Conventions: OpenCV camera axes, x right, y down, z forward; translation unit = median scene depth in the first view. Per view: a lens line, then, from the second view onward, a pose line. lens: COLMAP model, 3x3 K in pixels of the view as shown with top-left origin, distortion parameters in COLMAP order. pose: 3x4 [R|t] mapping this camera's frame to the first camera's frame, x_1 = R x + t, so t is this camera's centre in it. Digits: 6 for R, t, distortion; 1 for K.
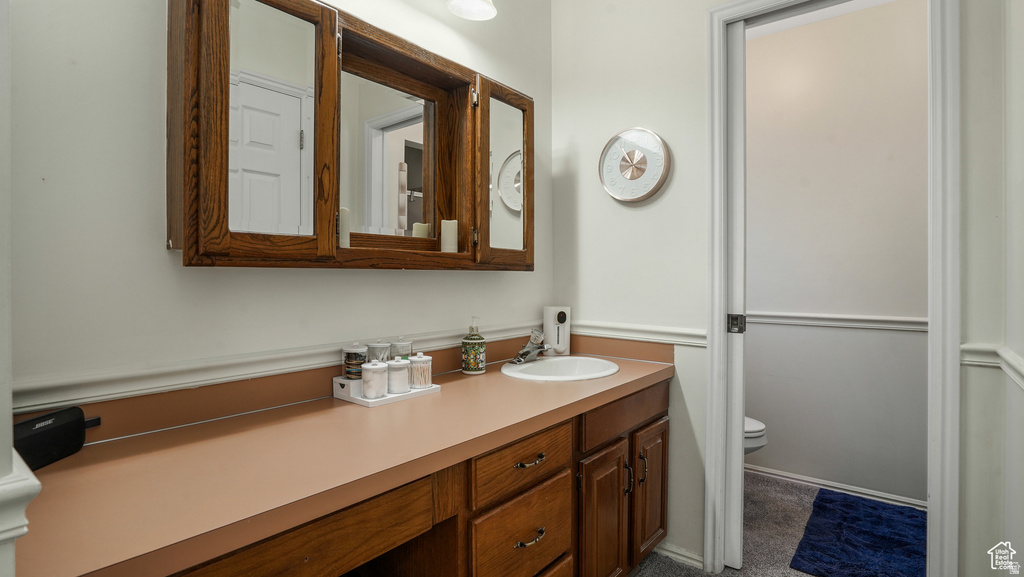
lens RADIAL K [[496.3, 0, 512.6], [0, 496.3, 284.2], [0, 0, 1]] dist [-0.019945, 0.002752]
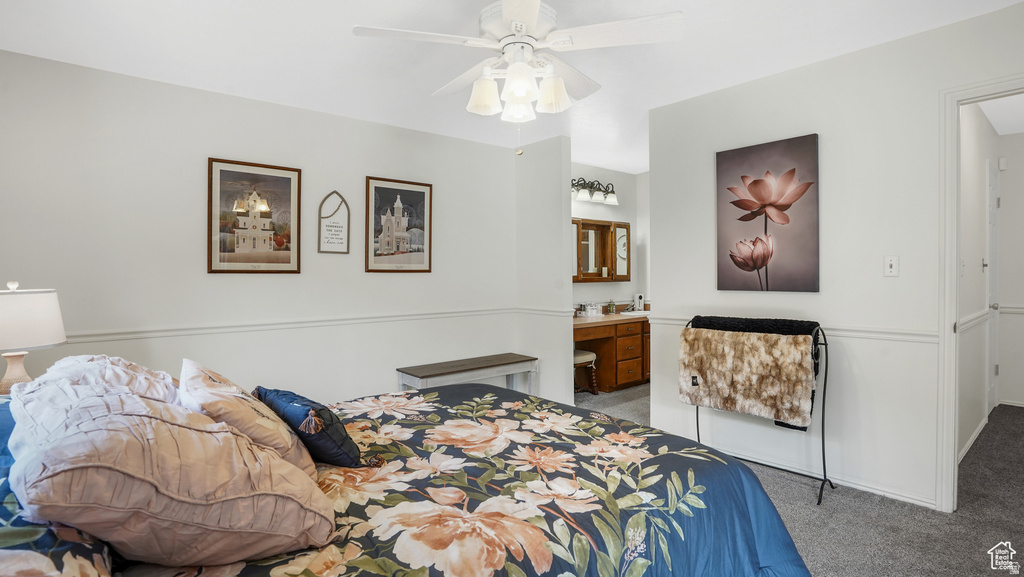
lens RADIAL K [[496.3, 0, 522.2], [0, 496.3, 280.2], [0, 0, 1]] dist [-0.019945, 0.002752]
pose [[0.985237, -0.005307, -0.171116, -0.090984], [0.005369, 0.999986, -0.000097, -0.038809], [0.171114, -0.000823, 0.985251, -2.088392]]
